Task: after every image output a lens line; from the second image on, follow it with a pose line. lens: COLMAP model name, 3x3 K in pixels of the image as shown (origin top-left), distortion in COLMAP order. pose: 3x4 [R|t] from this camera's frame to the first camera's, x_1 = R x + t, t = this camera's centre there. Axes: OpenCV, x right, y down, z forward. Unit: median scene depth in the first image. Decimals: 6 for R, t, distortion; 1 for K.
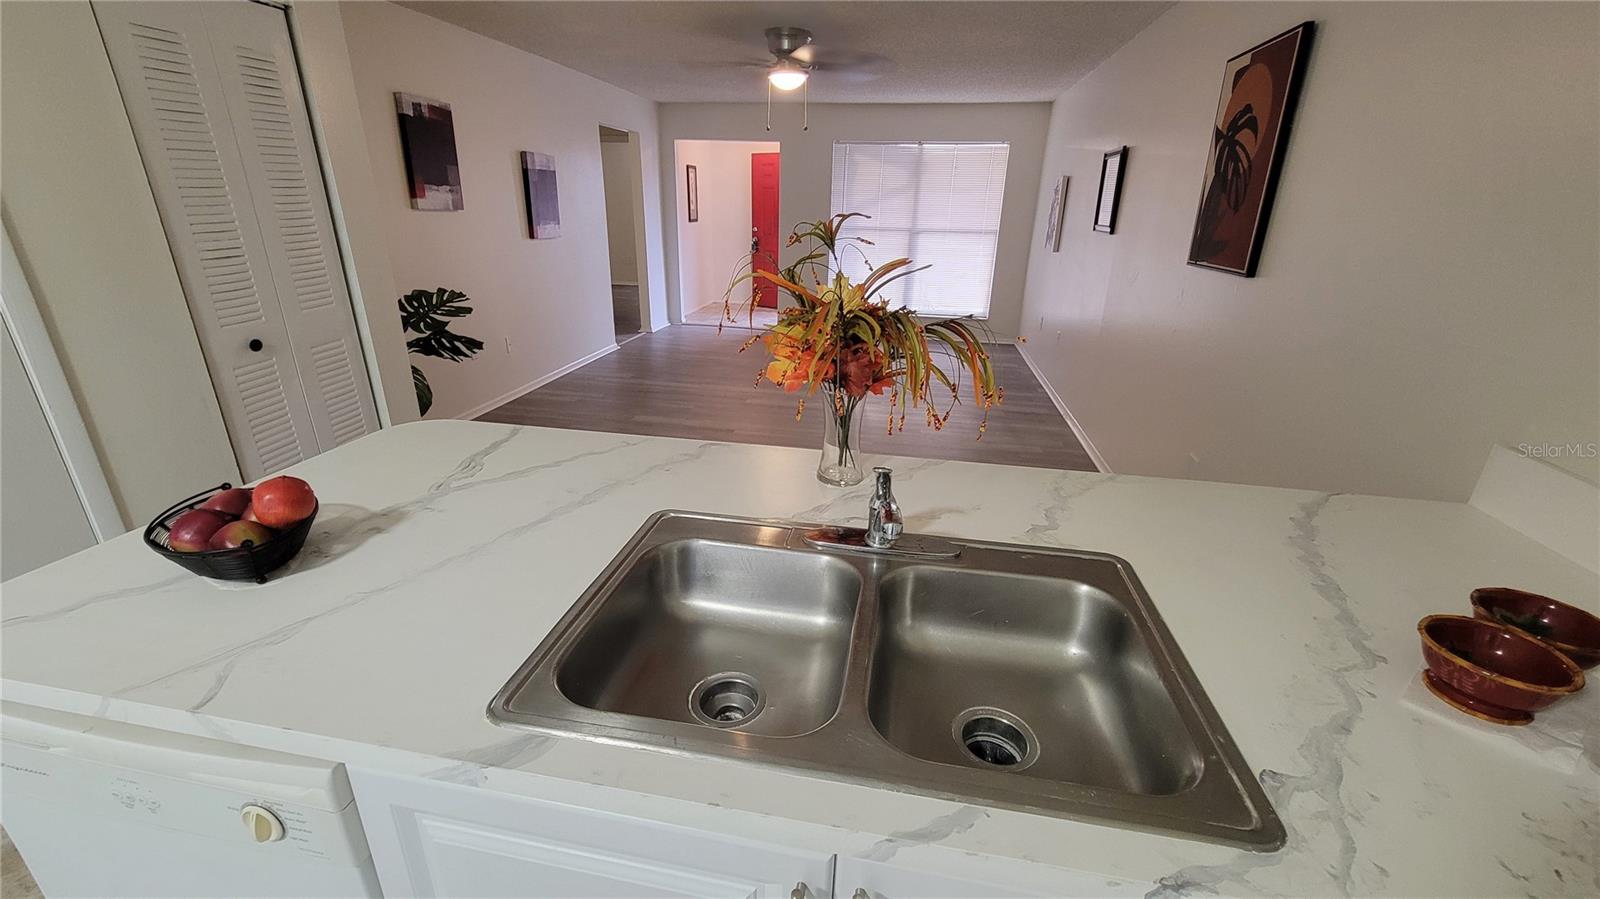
lens RADIAL K [[652.5, 0, 790.8], [0, 652.5, 450.3], [0, 0, 1]] dist [-0.002921, 0.000574]
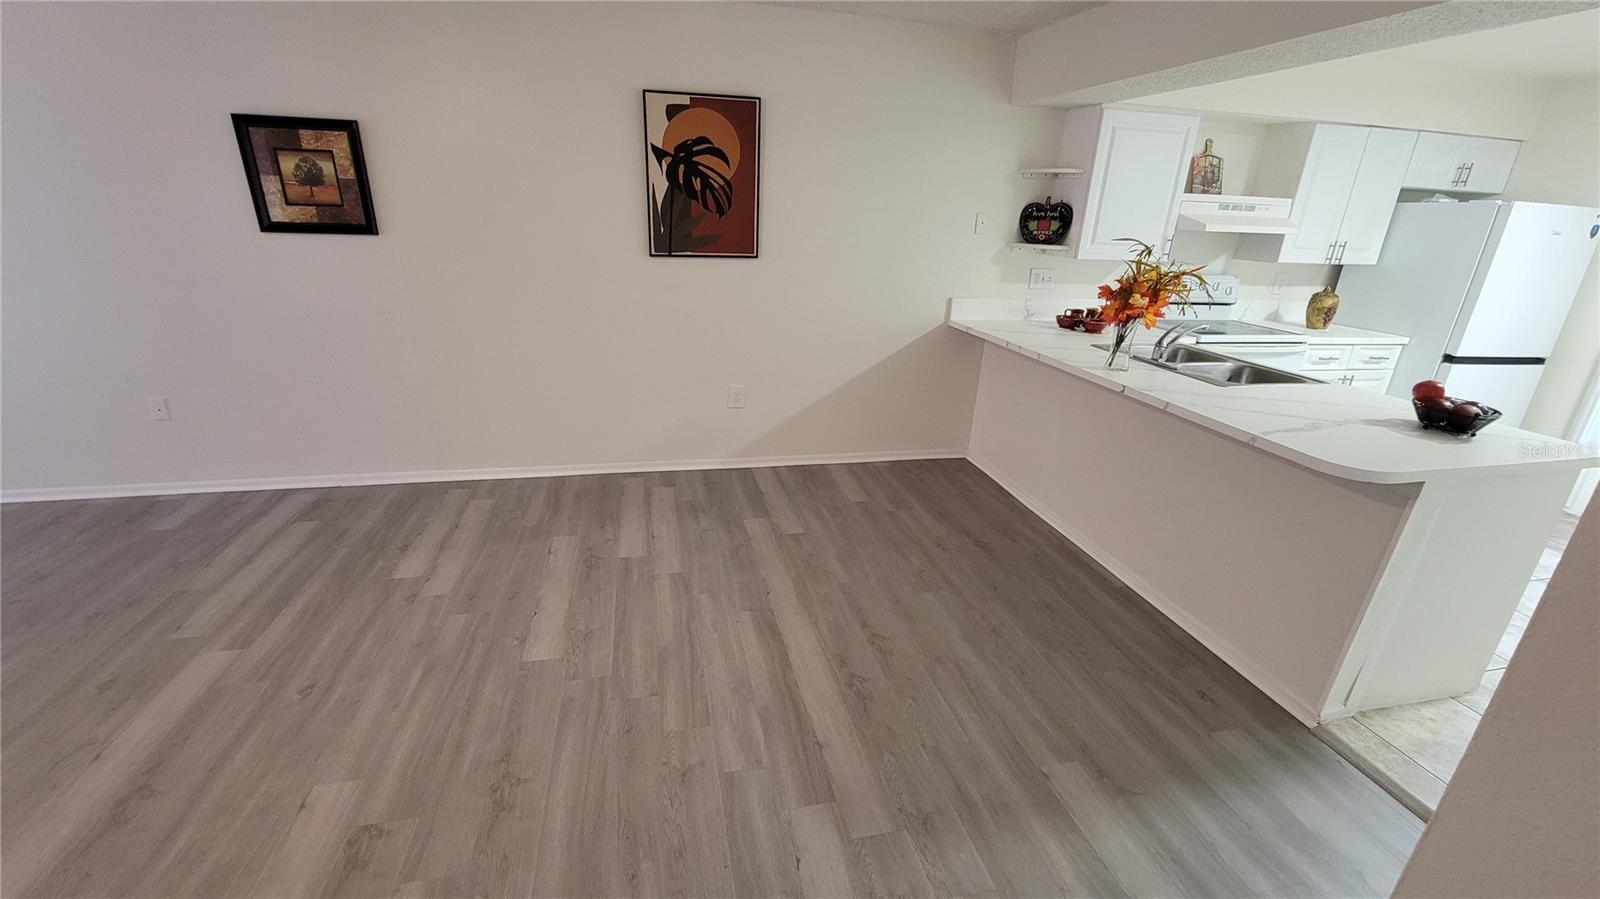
lens RADIAL K [[652.5, 0, 790.8], [0, 652.5, 450.3], [0, 0, 1]] dist [-0.002921, 0.000574]
pose [[-0.391311, -0.350832, 0.850760, -0.563065], [0.286076, 0.832300, 0.474801, -0.419936], [-0.874663, 0.429177, -0.225324, 1.036451]]
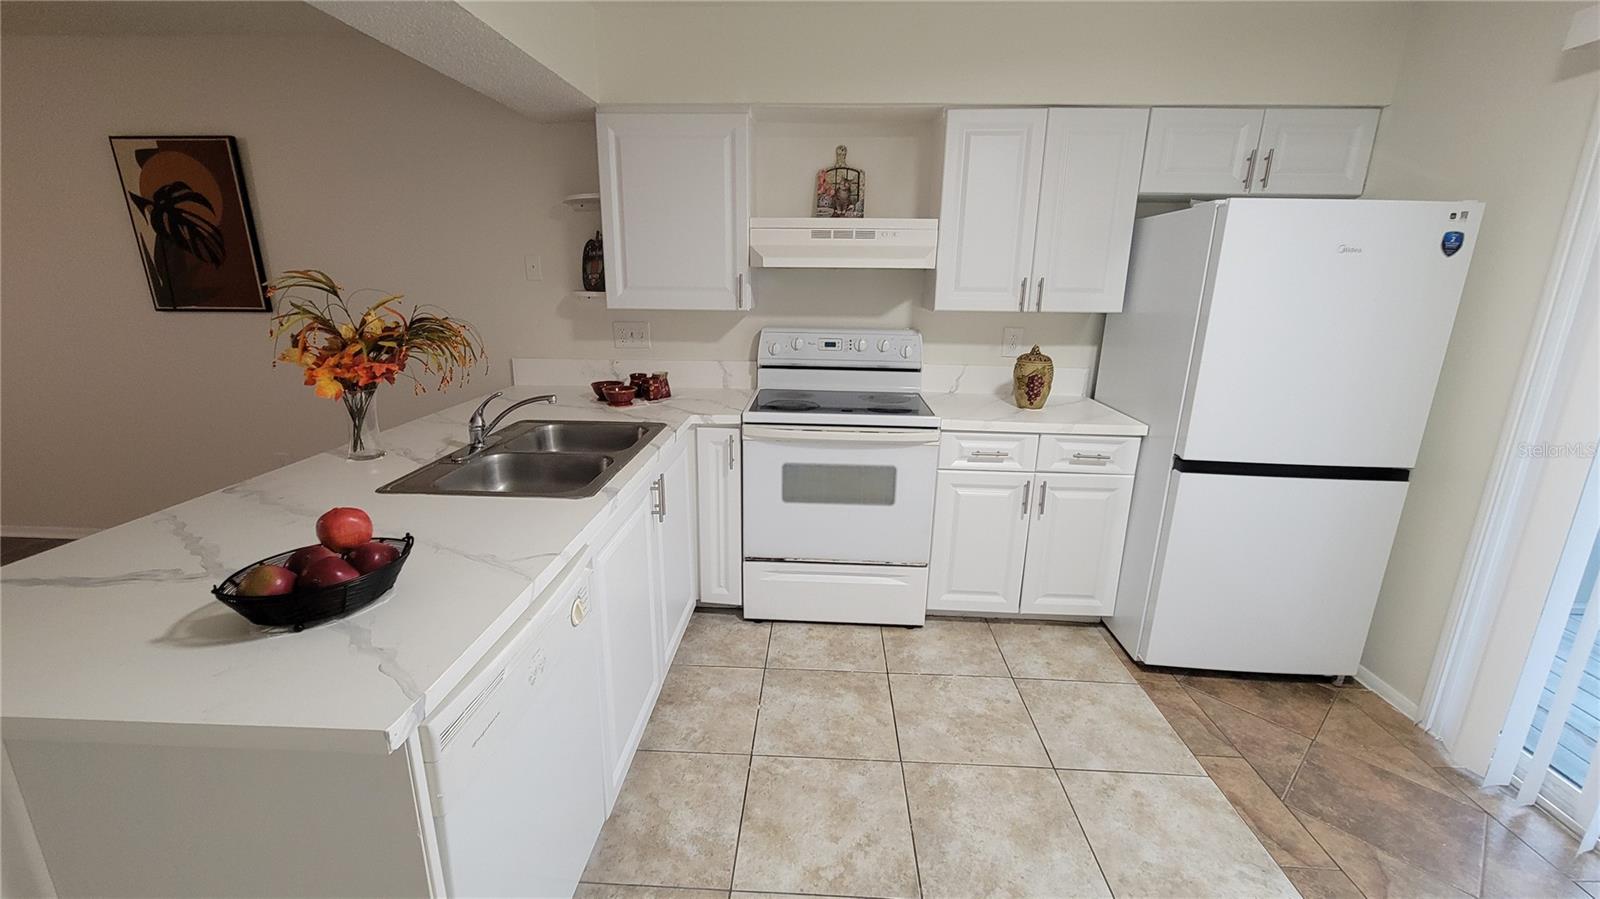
lens RADIAL K [[651.3, 0, 791.3], [0, 651.3, 450.6], [0, 0, 1]] dist [-0.004471, 0.003448]
pose [[-0.131627, -0.278985, 0.951232, -0.578143], [0.340742, 0.888378, 0.307701, -0.037557], [-0.930897, 0.364627, -0.021873, 0.081412]]
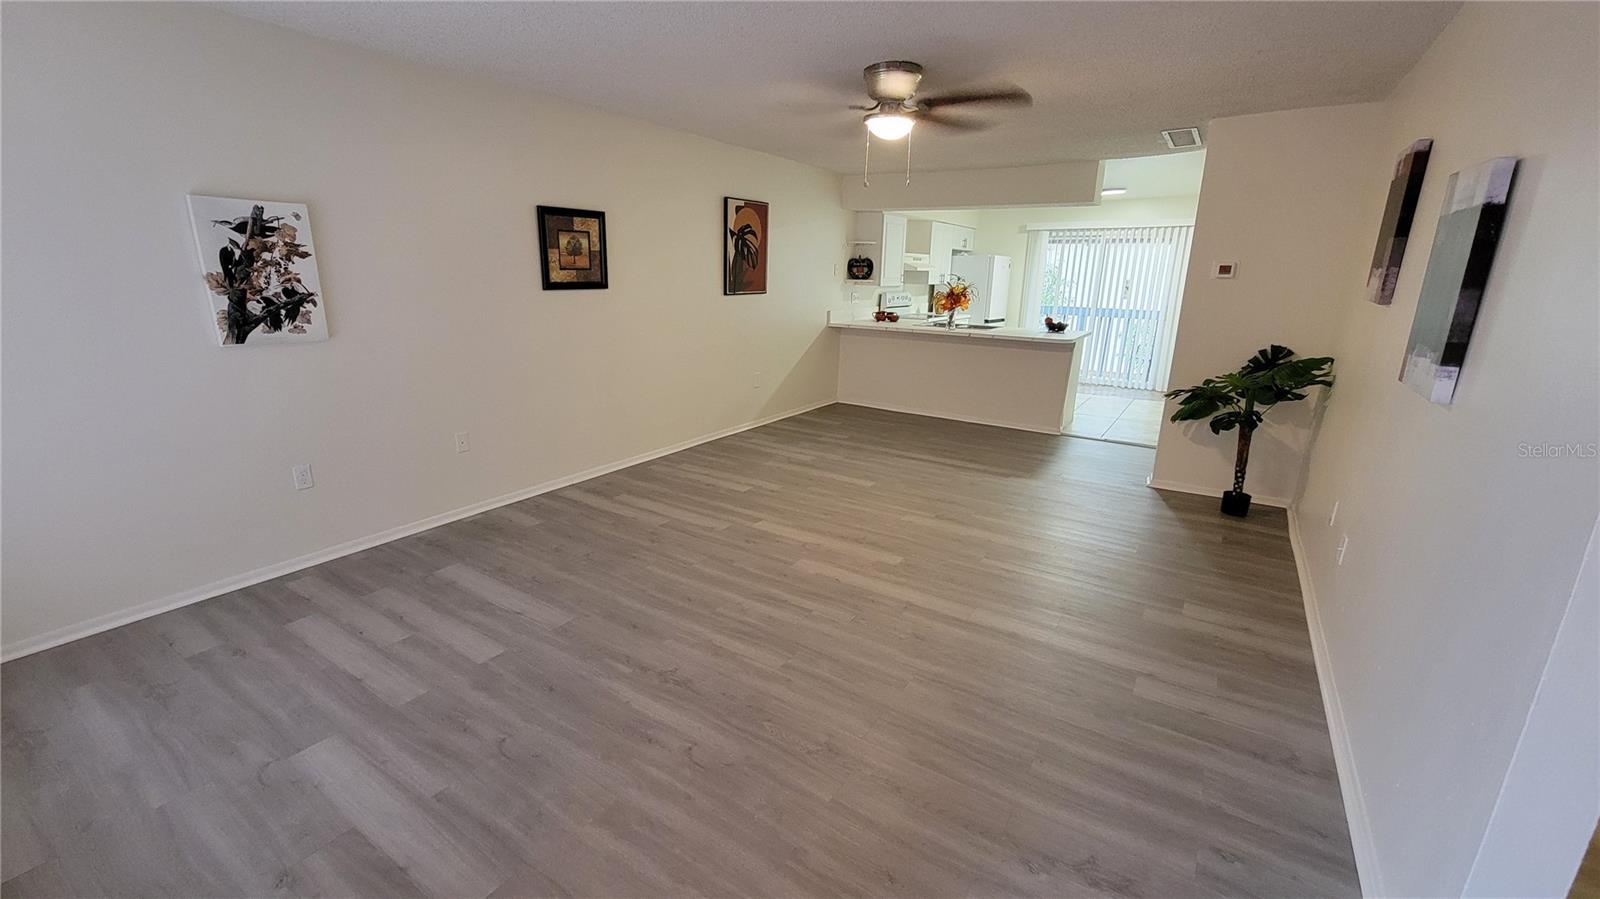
lens RADIAL K [[652.5, 0, 790.8], [0, 652.5, 450.3], [0, 0, 1]] dist [-0.002921, 0.000574]
pose [[-0.920383, -0.139376, 0.365336, -0.294725], [0.104983, 0.811933, 0.574233, -0.868314], [-0.376662, 0.566868, -0.732657, 2.256044]]
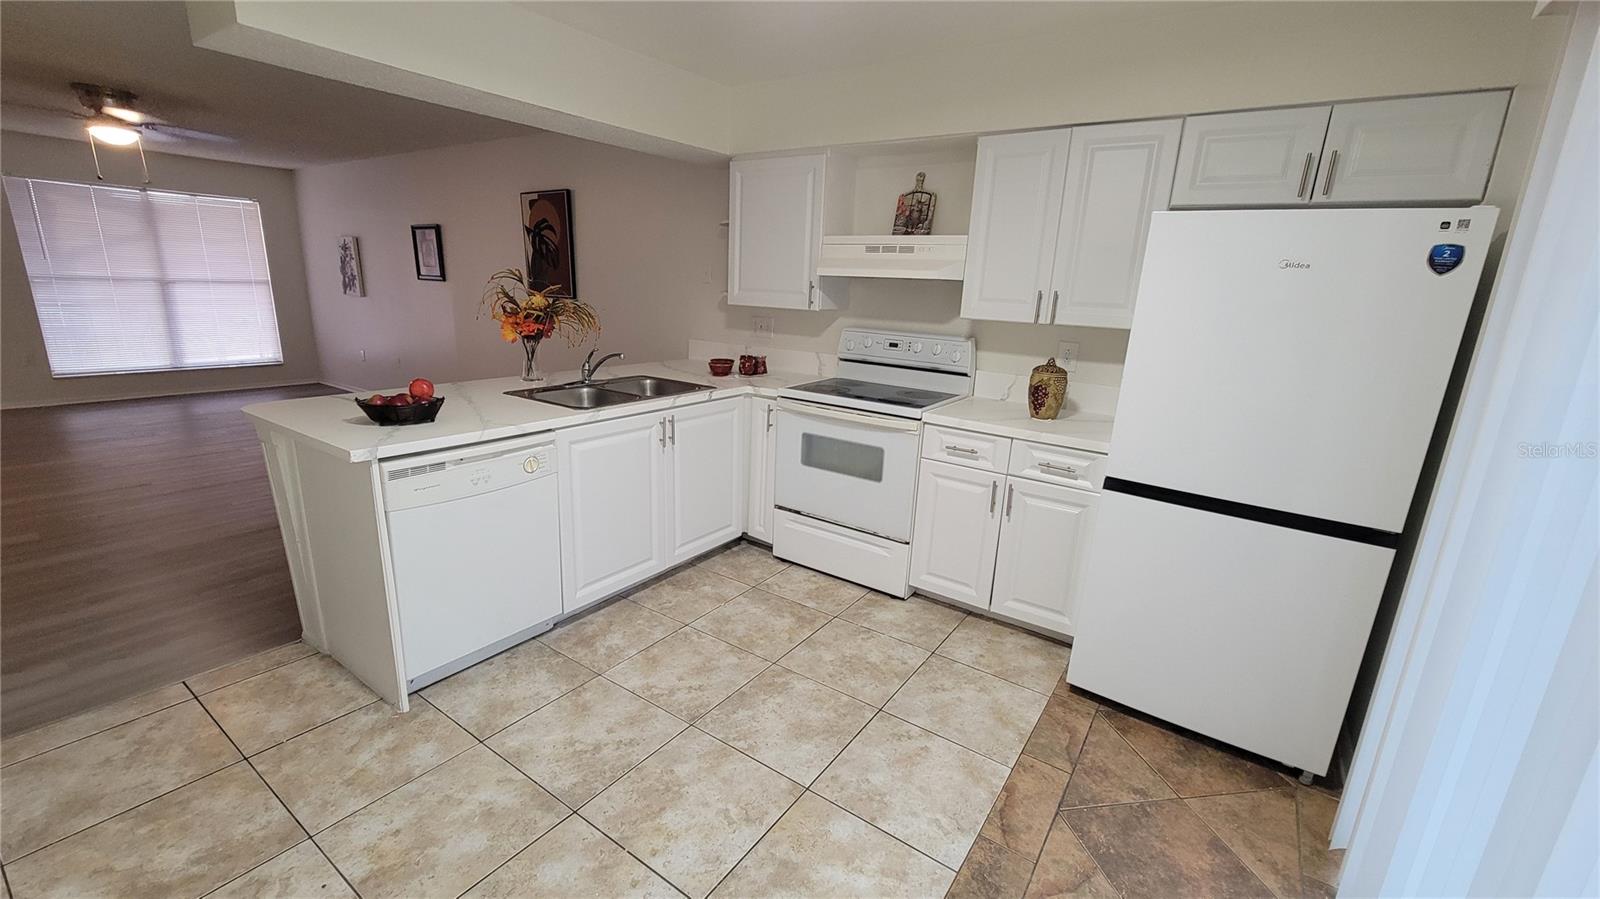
lens RADIAL K [[651.3, 0, 791.3], [0, 651.3, 450.6], [0, 0, 1]] dist [-0.004471, 0.003448]
pose [[0.412429, -0.232081, 0.880932, -0.703454], [0.294580, 0.949028, 0.112107, 0.124064], [-0.862047, 0.213269, 0.459773, -0.343691]]
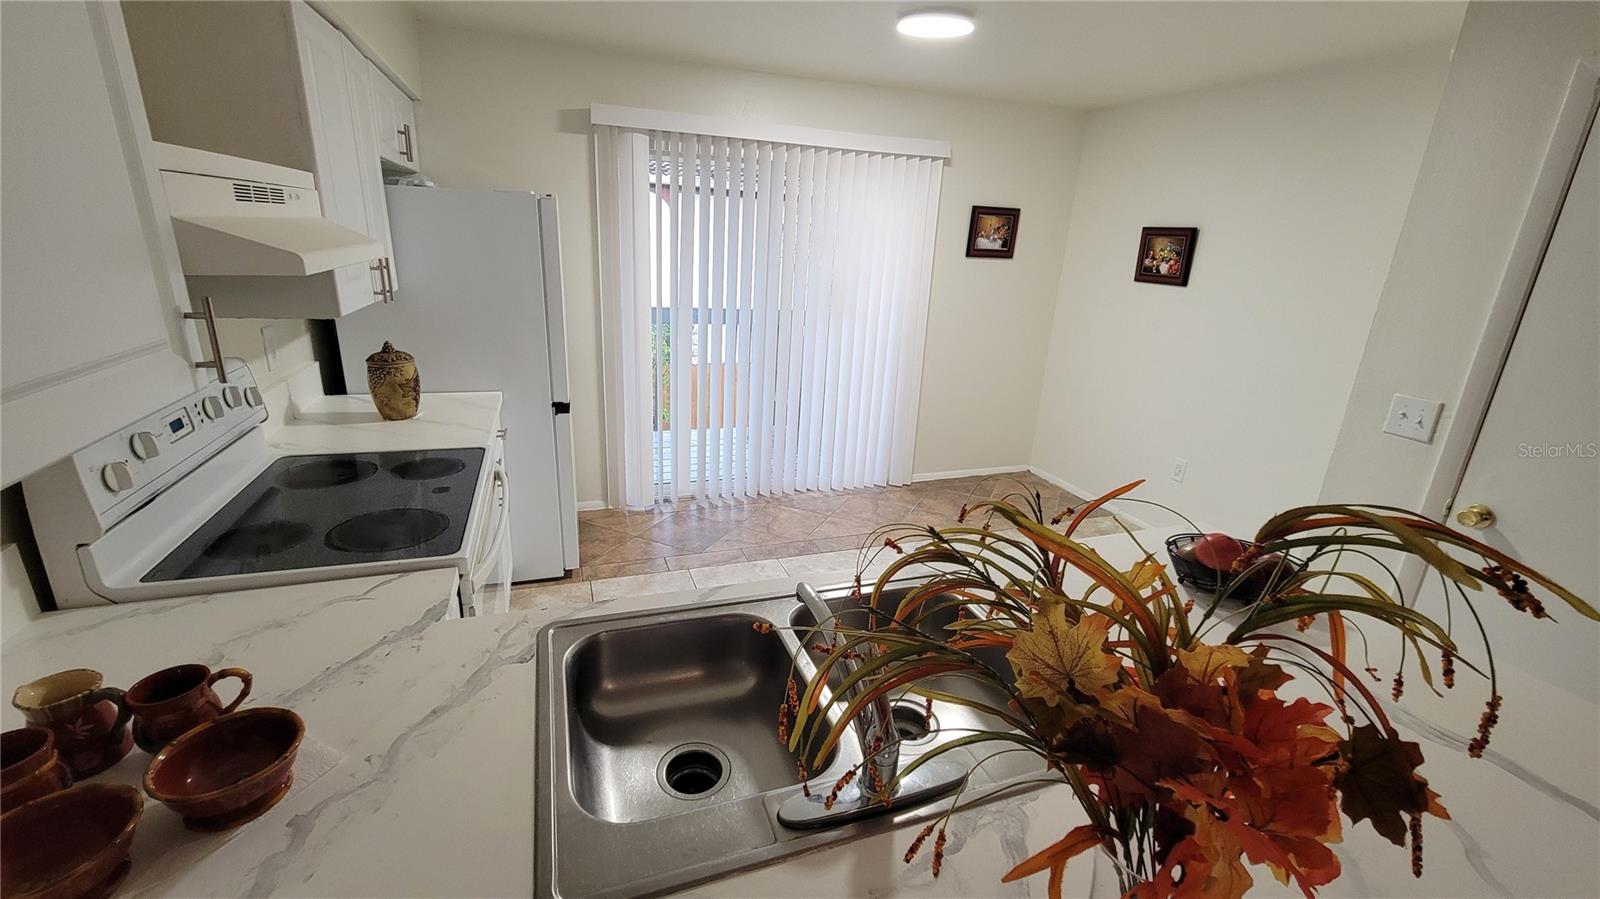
lens RADIAL K [[652.5, 0, 790.8], [0, 652.5, 450.3], [0, 0, 1]] dist [-0.002921, 0.000574]
pose [[-0.860092, 0.094646, -0.501282, 0.192176], [-0.246787, 0.782808, 0.571234, -0.192459], [0.446472, 0.615024, -0.649930, 0.411965]]
